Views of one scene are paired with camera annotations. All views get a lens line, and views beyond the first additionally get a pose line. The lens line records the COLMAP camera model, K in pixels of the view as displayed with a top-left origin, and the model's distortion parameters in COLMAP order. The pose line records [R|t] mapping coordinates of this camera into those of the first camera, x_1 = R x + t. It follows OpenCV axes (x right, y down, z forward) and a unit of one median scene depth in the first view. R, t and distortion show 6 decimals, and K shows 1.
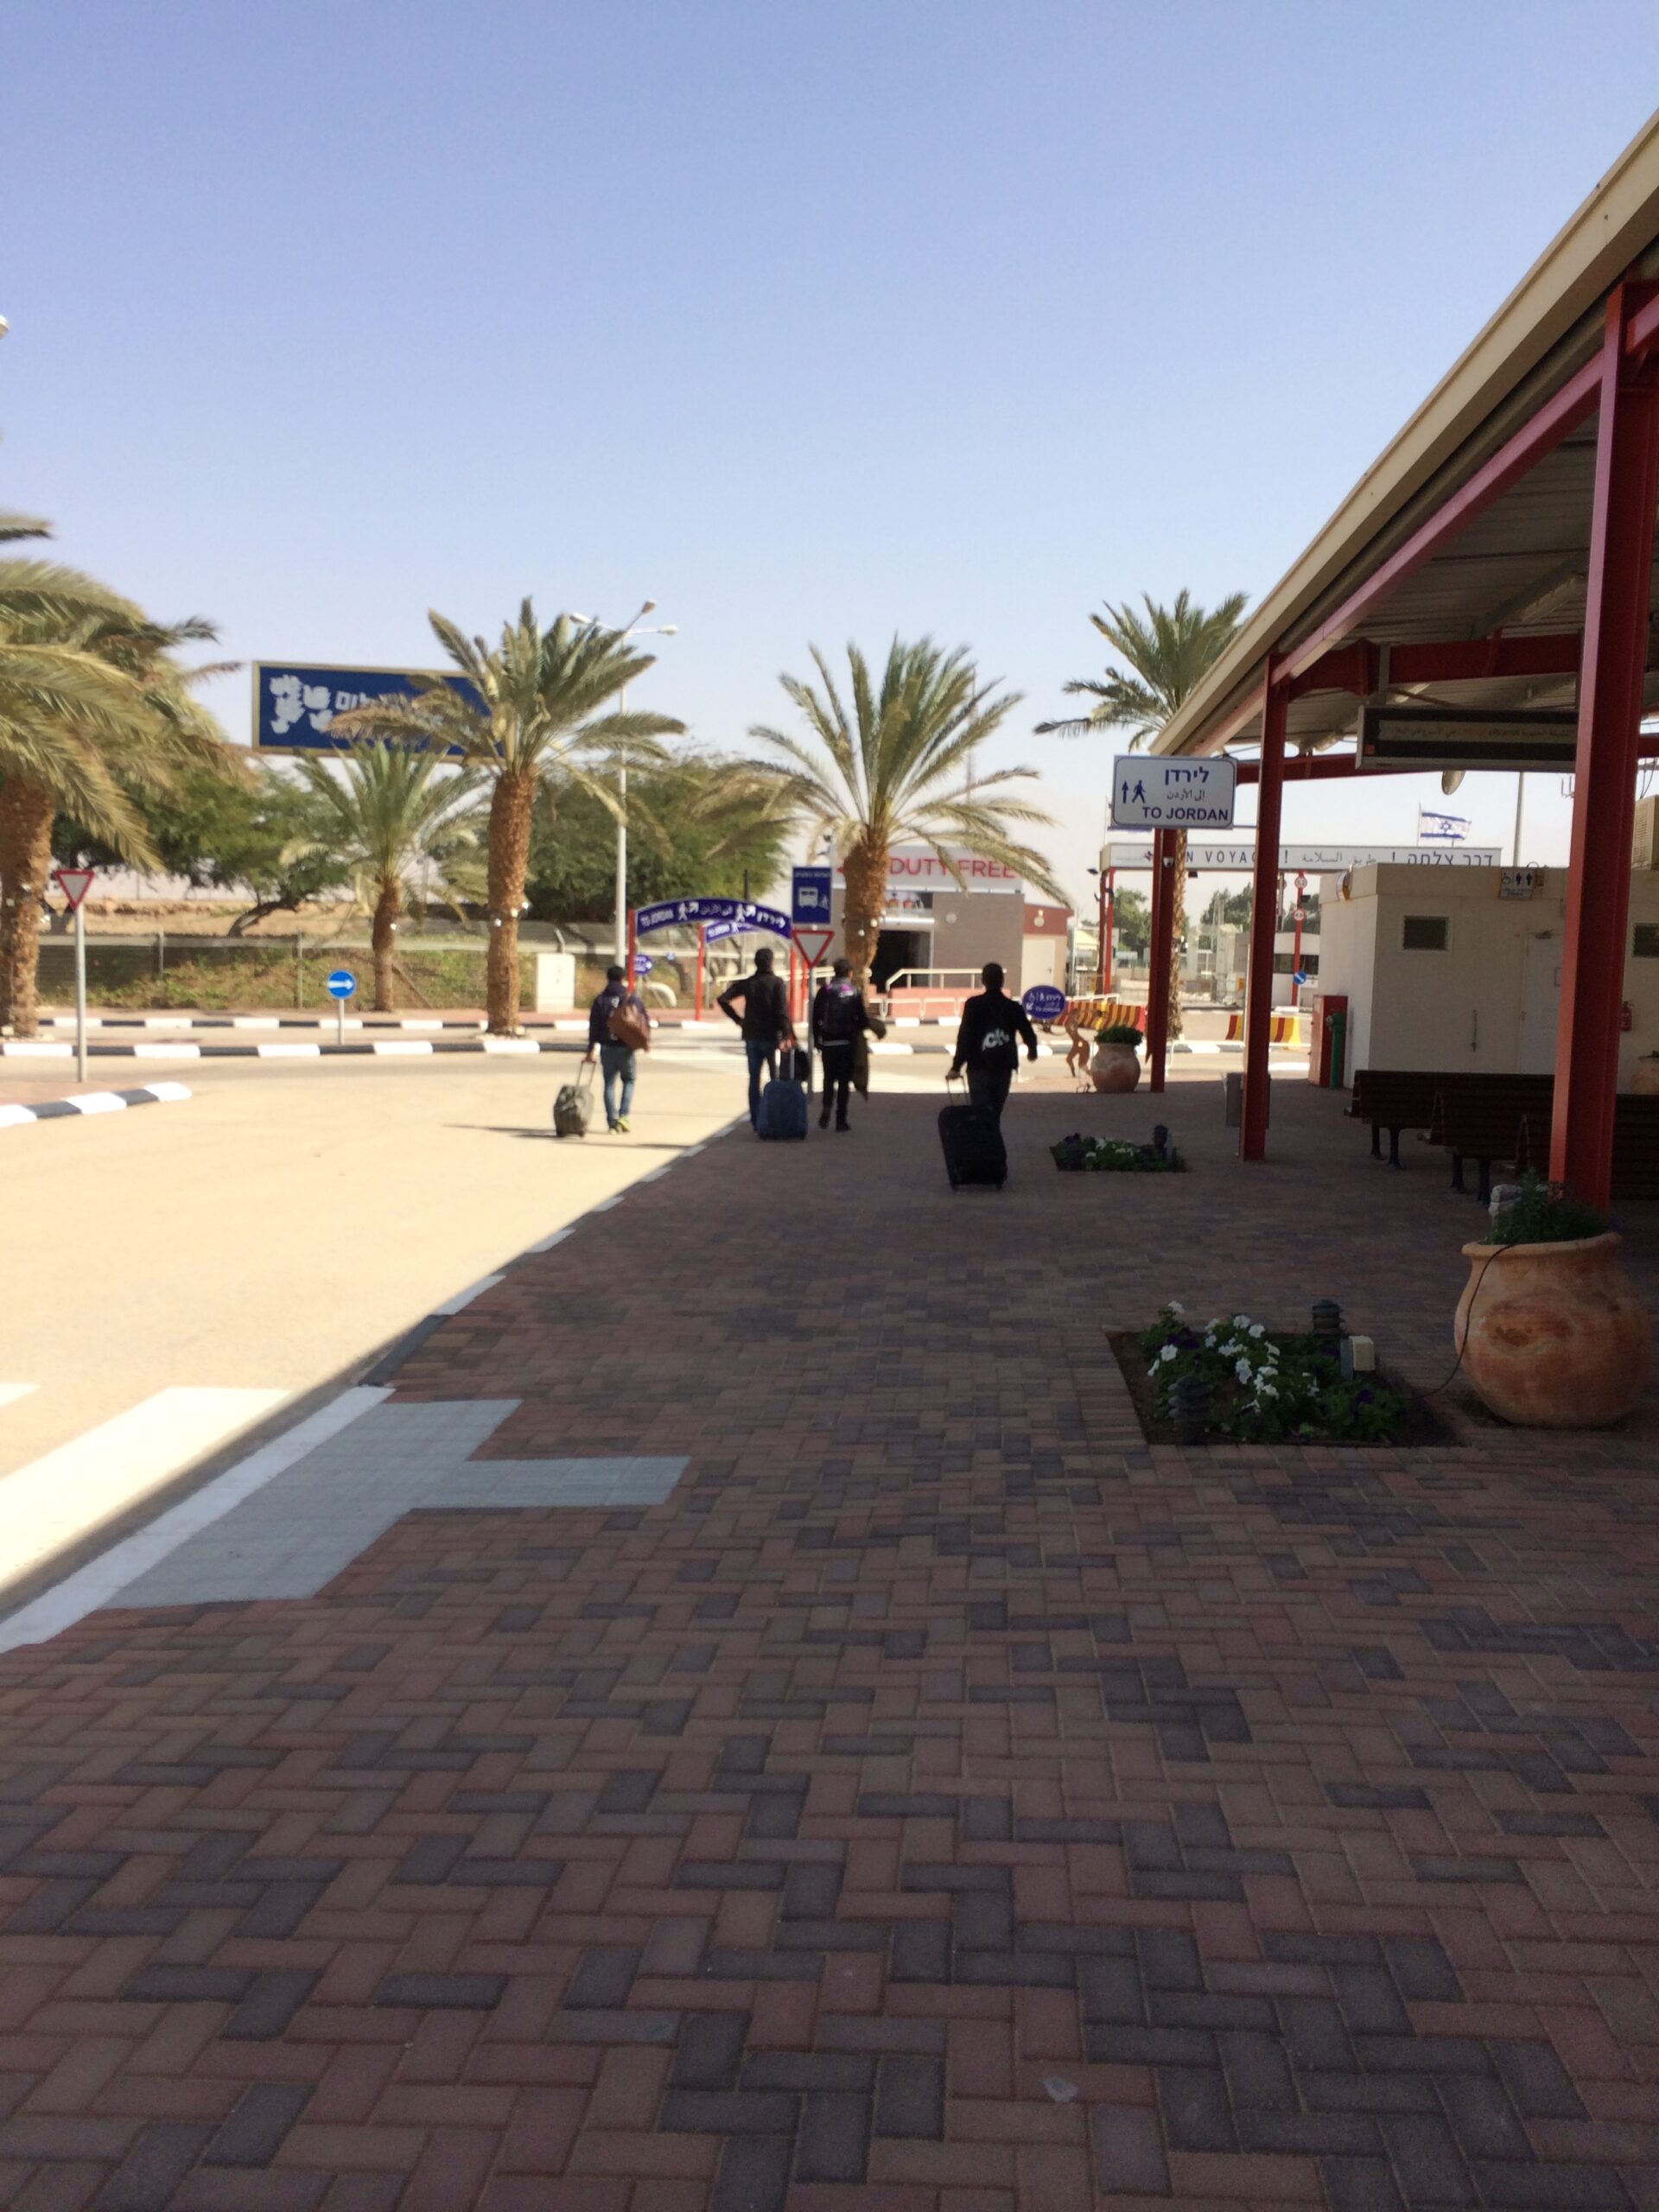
lens RADIAL K [[1906.9, 0, 831.4], [0, 1906.9, 1185.3], [0, 0, 1]] dist [0.000748, 0.000655]
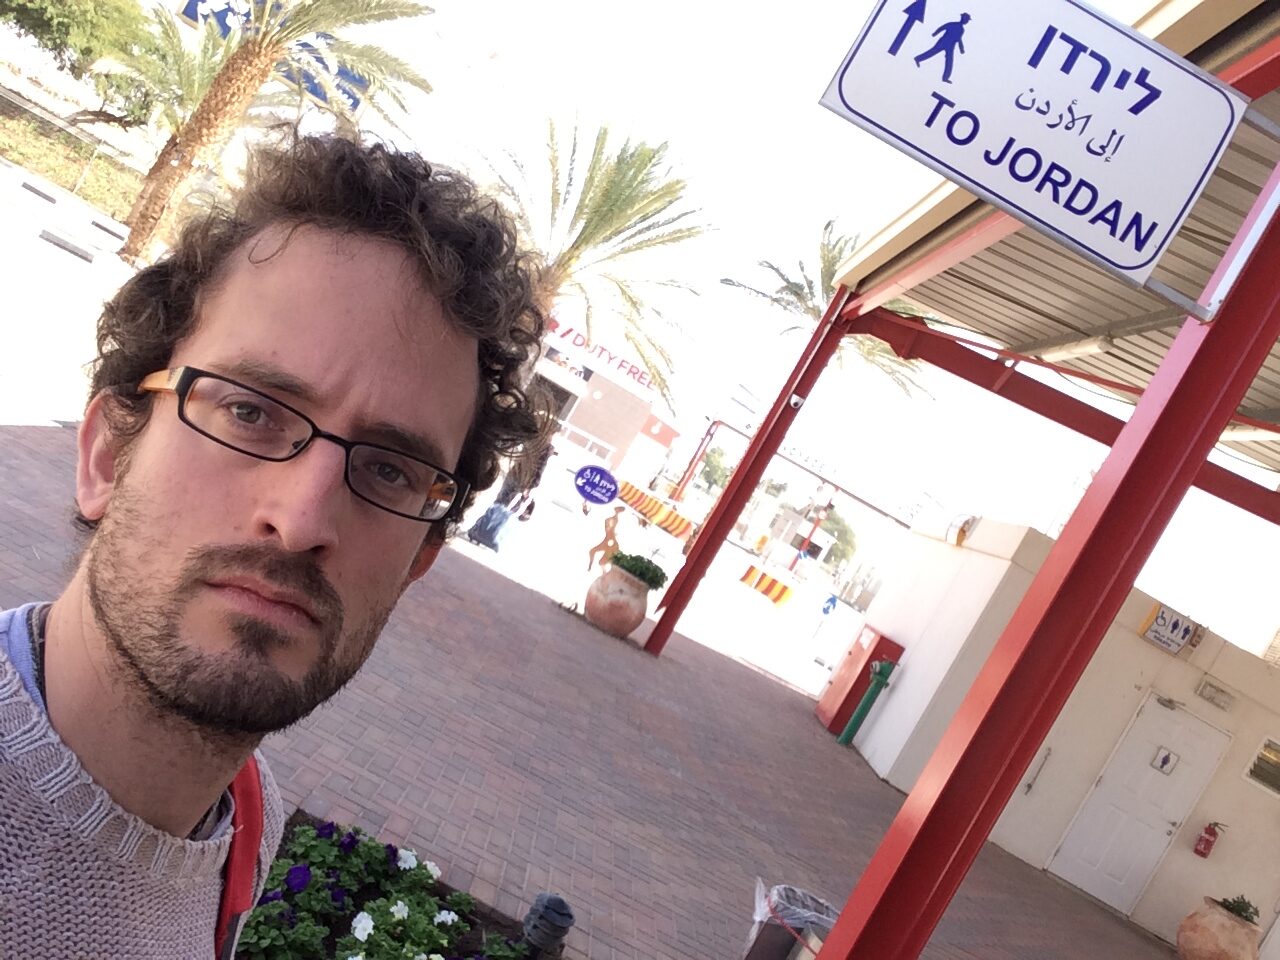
lens RADIAL K [[1226.0, 0, 644.4], [0, 1226.0, 480.0], [0, 0, 1]] dist [0.147545, 0.014800]
pose [[0.876399, 0.468839, 0.110065, 0.027028], [-0.459658, 0.882534, -0.099242, -0.020408], [-0.143665, 0.036383, 0.988957, 0.169559]]
